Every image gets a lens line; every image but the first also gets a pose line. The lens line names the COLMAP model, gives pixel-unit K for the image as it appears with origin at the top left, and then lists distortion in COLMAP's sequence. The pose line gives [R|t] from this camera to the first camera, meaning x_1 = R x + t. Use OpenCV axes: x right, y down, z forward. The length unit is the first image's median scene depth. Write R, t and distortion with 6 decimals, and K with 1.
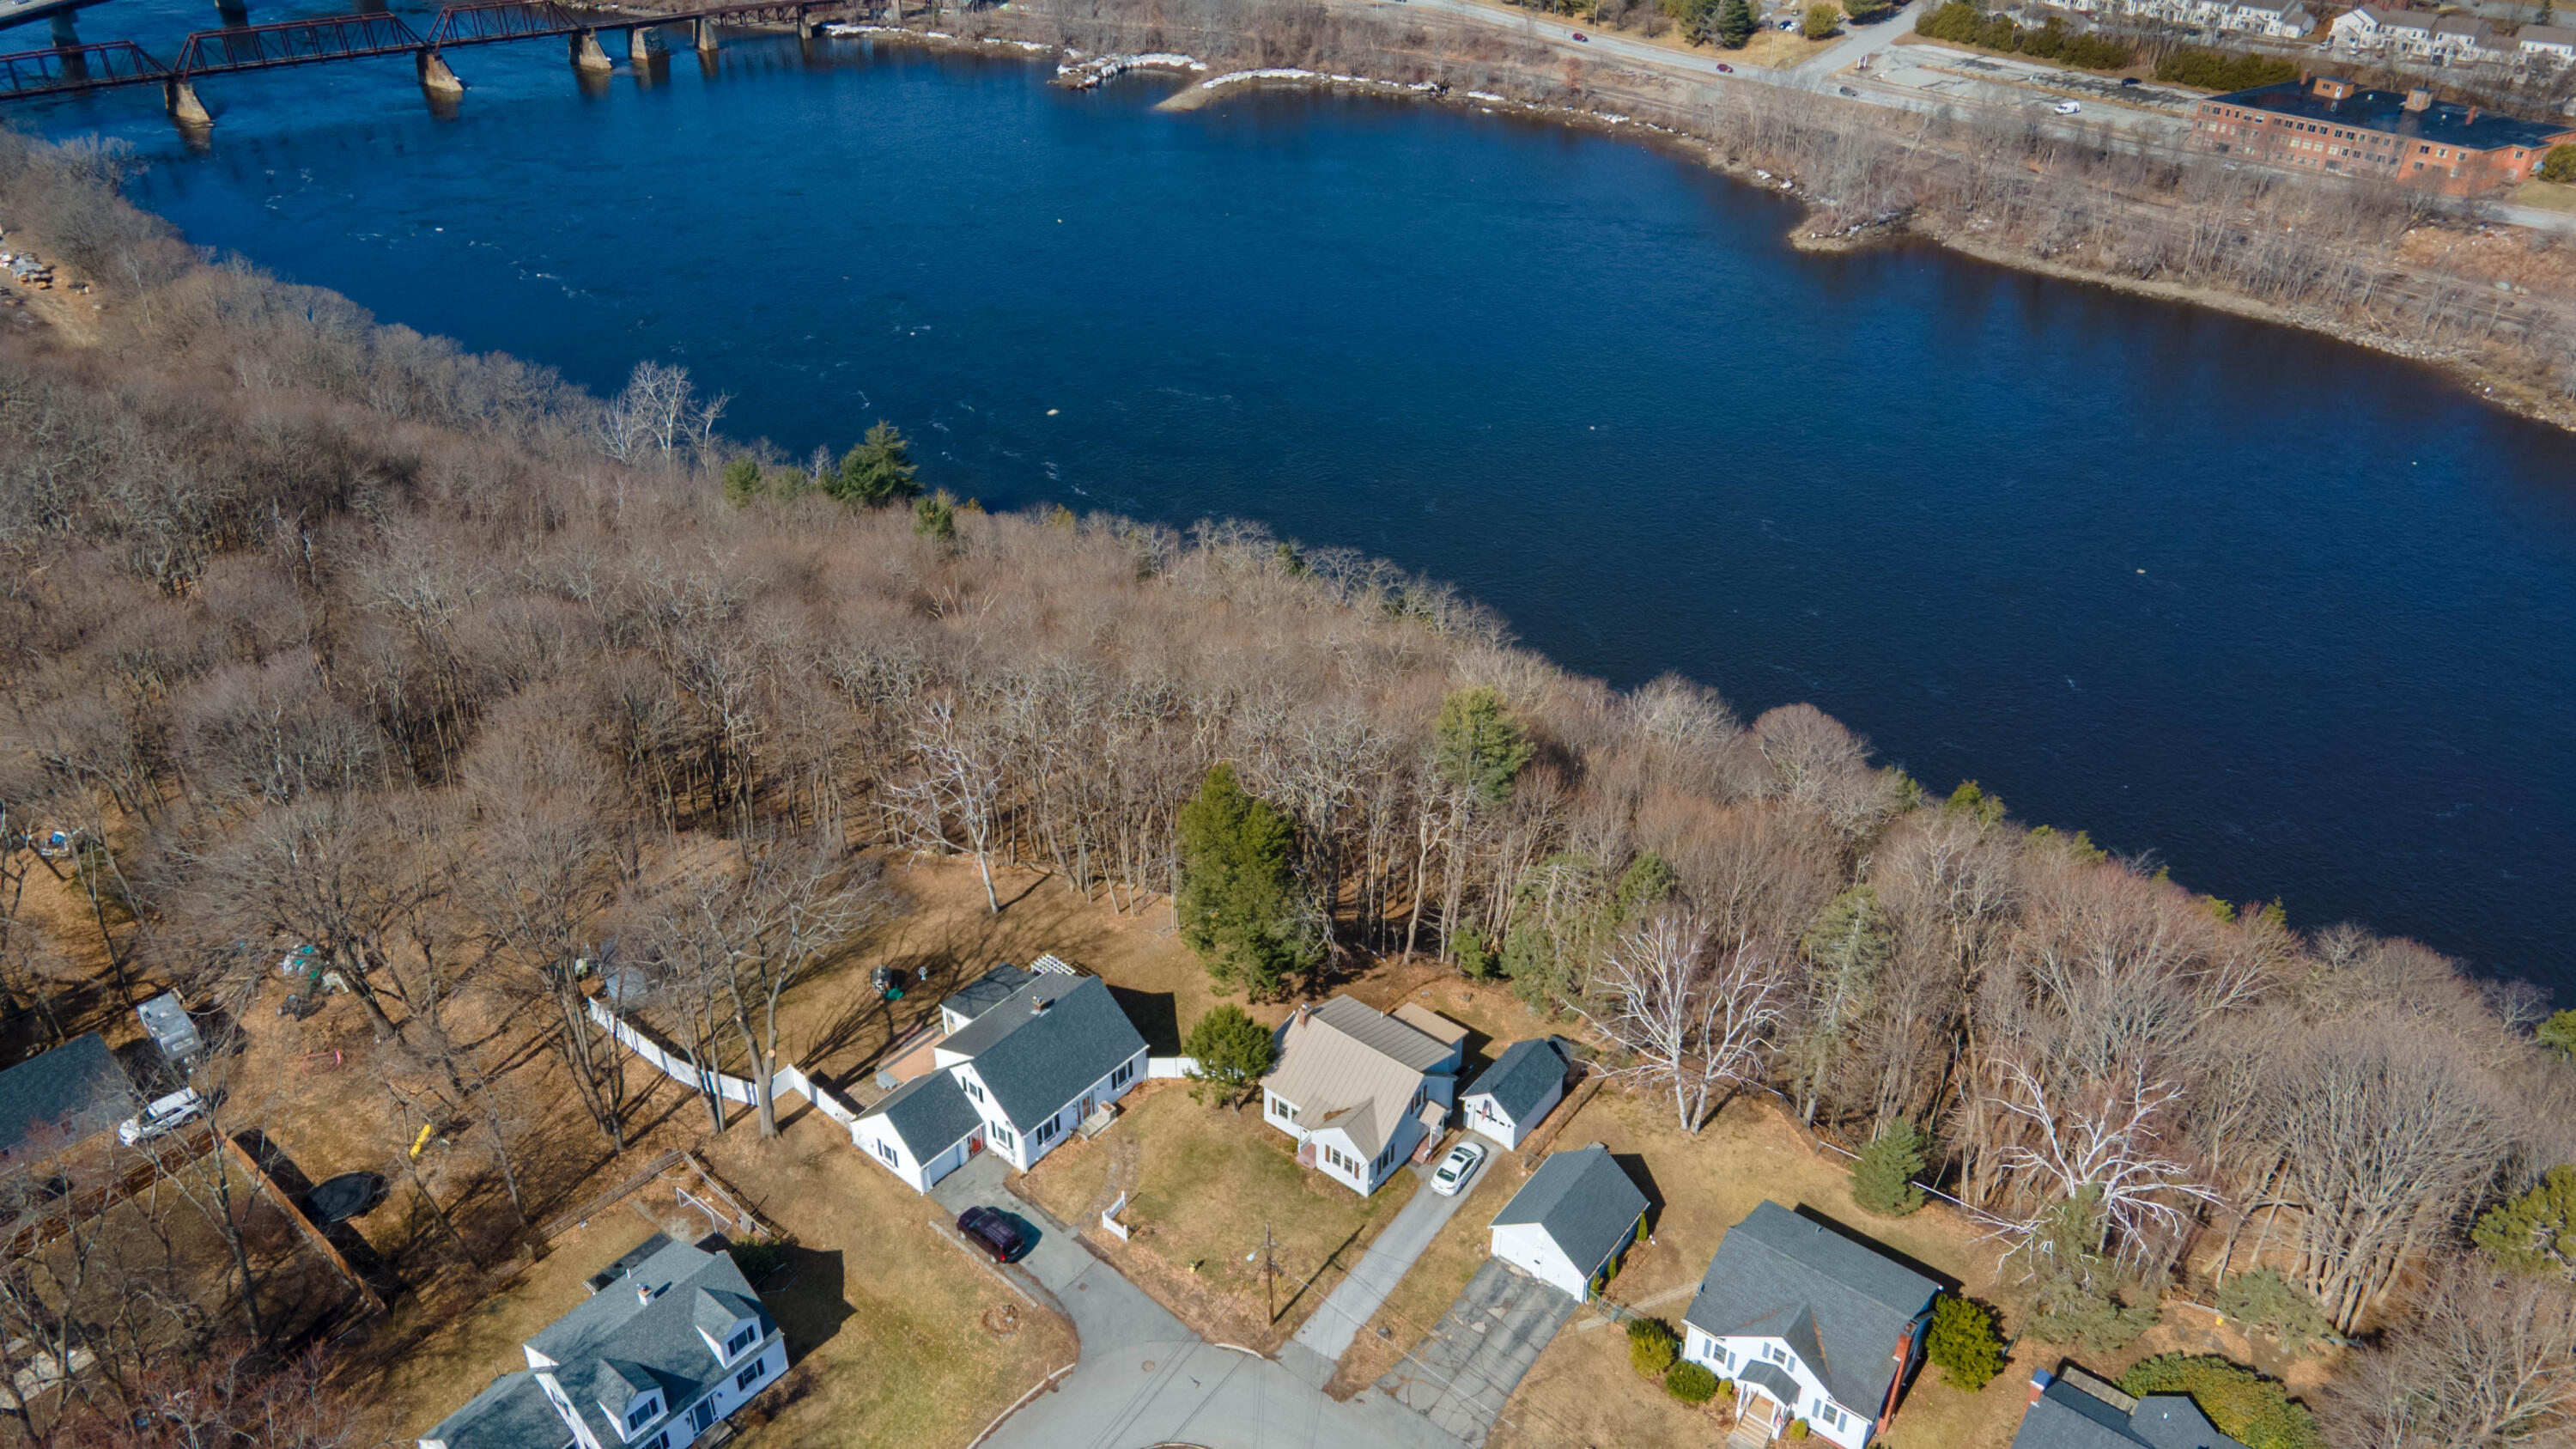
lens RADIAL K [[1829.8, 0, 1284.5], [0, 1829.8, 737.5], [0, 0, 1]] dist [-0.003926, 0.068484]
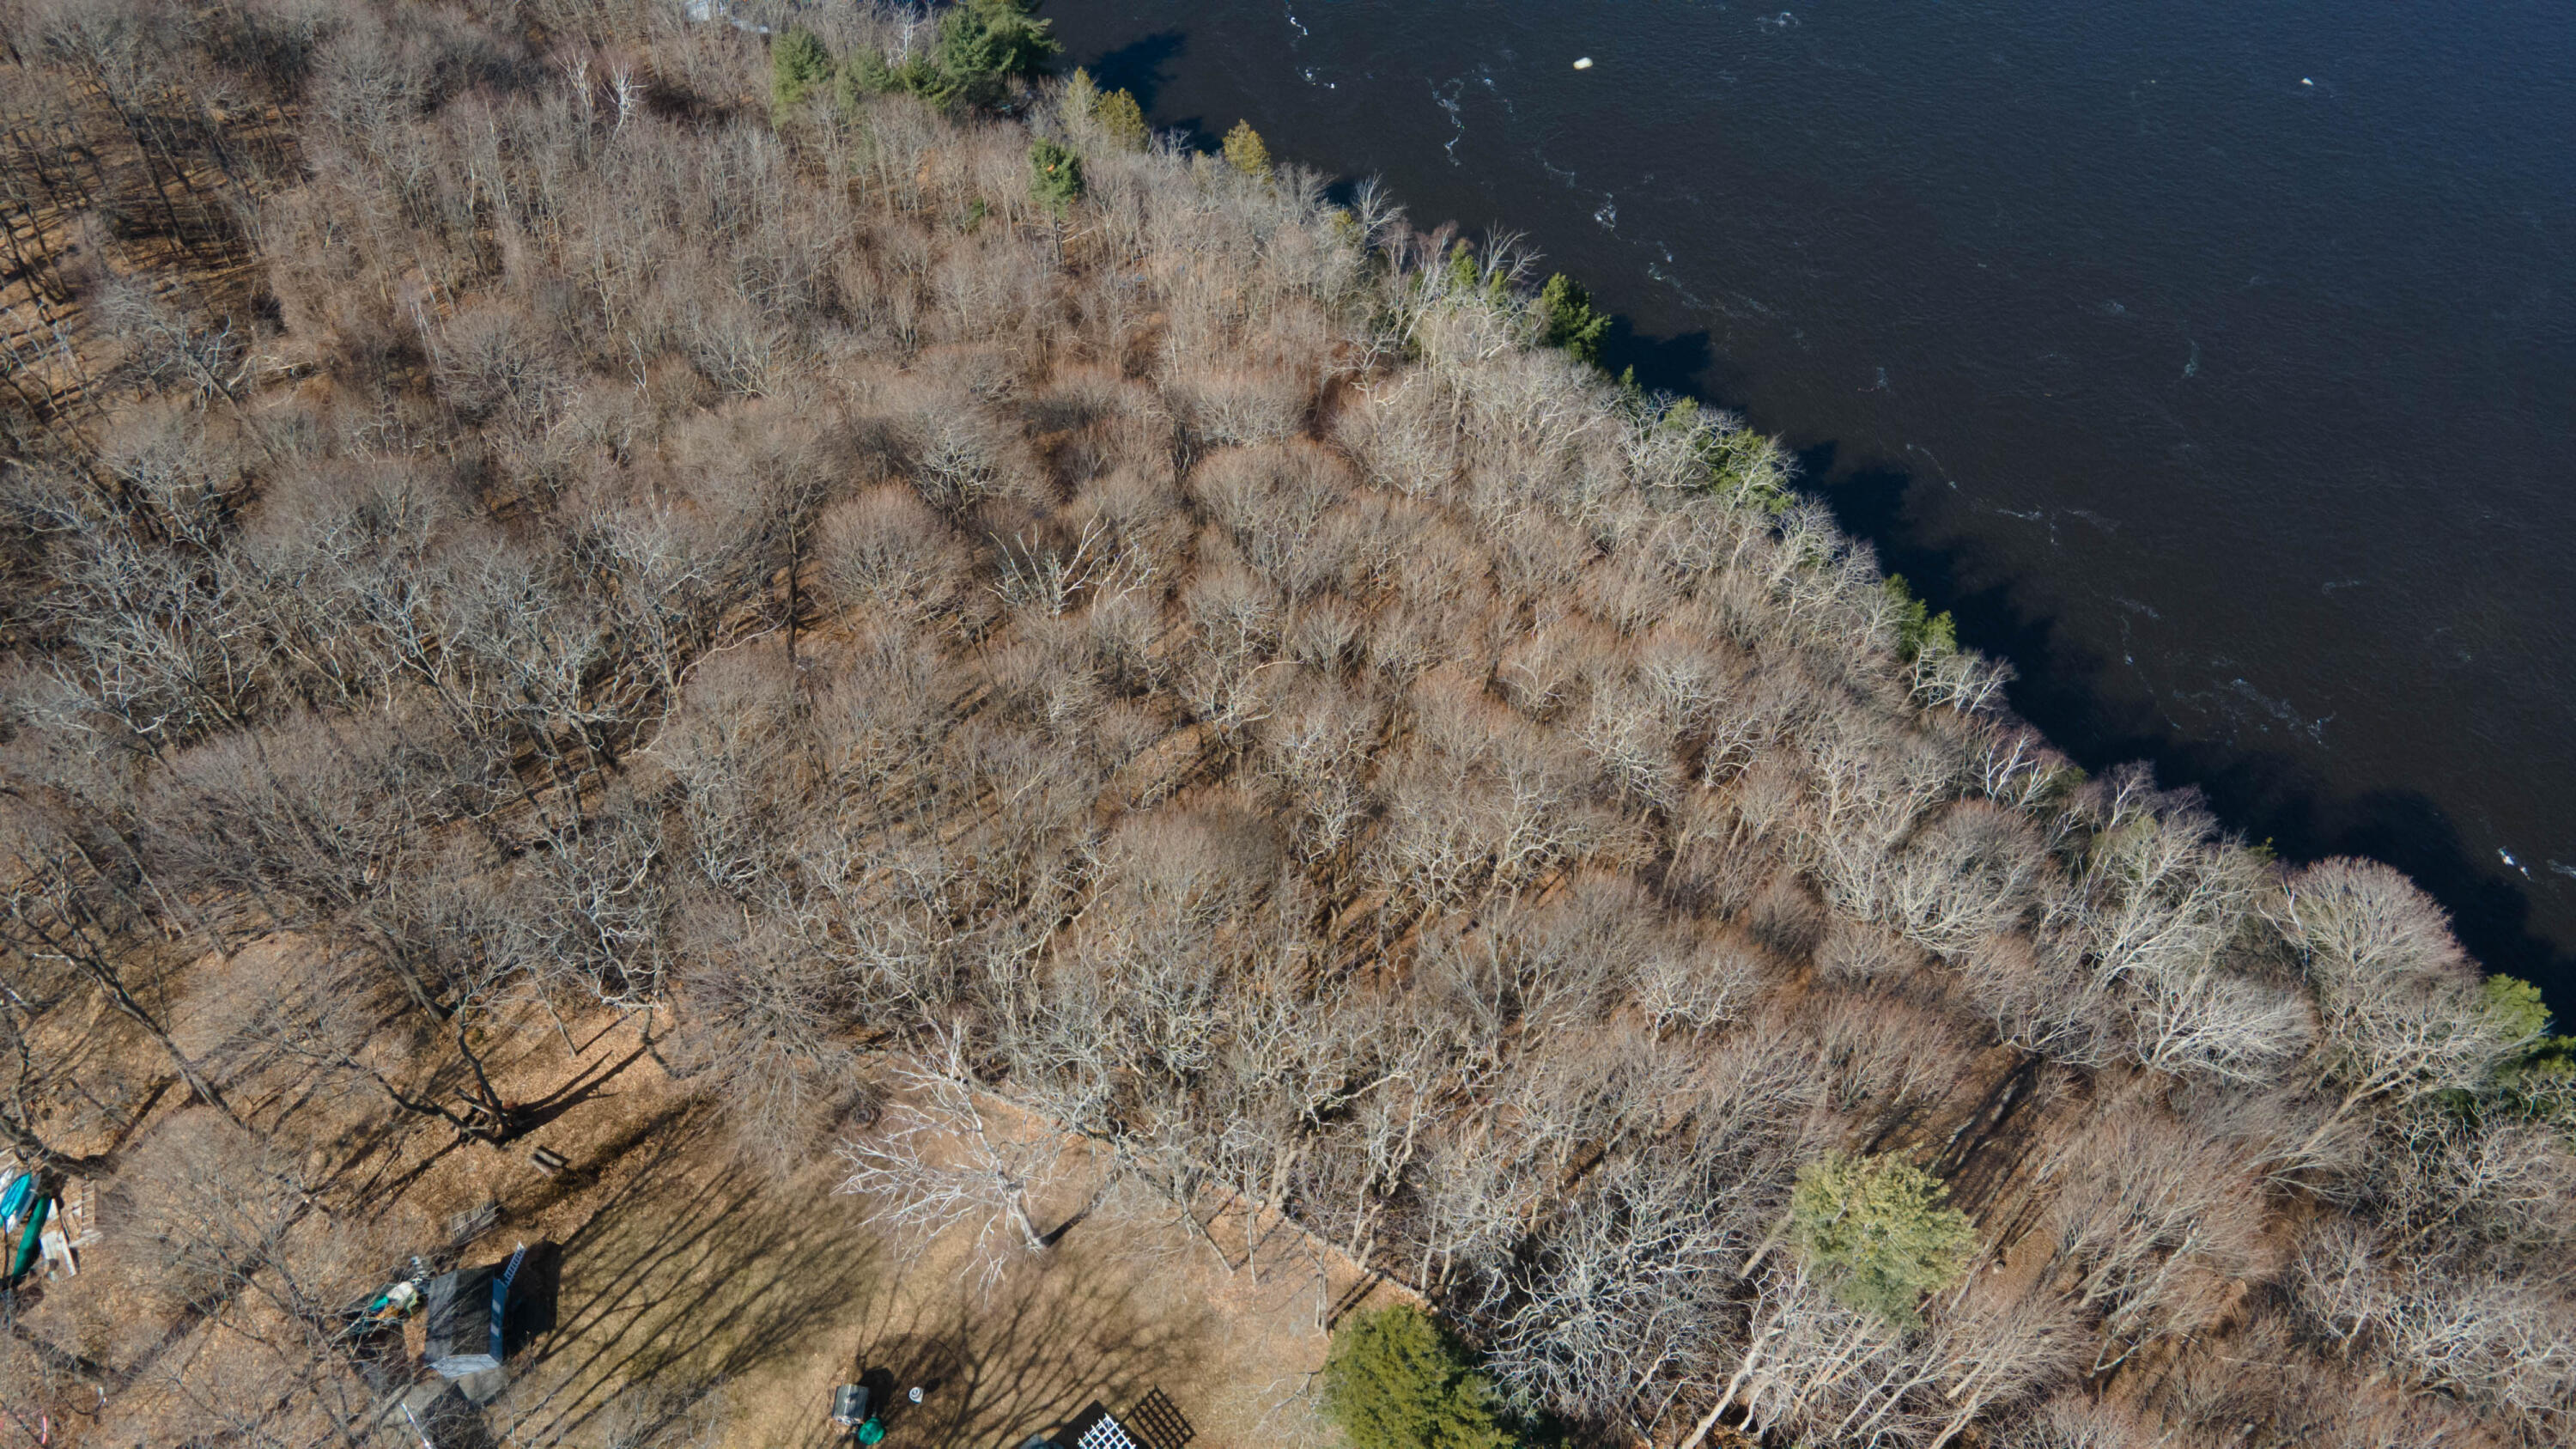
lens RADIAL K [[1829.8, 0, 1284.5], [0, 1829.8, 737.5], [0, 0, 1]] dist [-0.003926, 0.068484]
pose [[0.989546, 0.118401, -0.082343, -0.043591], [-0.076982, 0.916457, 0.392659, -0.330898], [0.121955, -0.382215, 0.915991, 0.501541]]
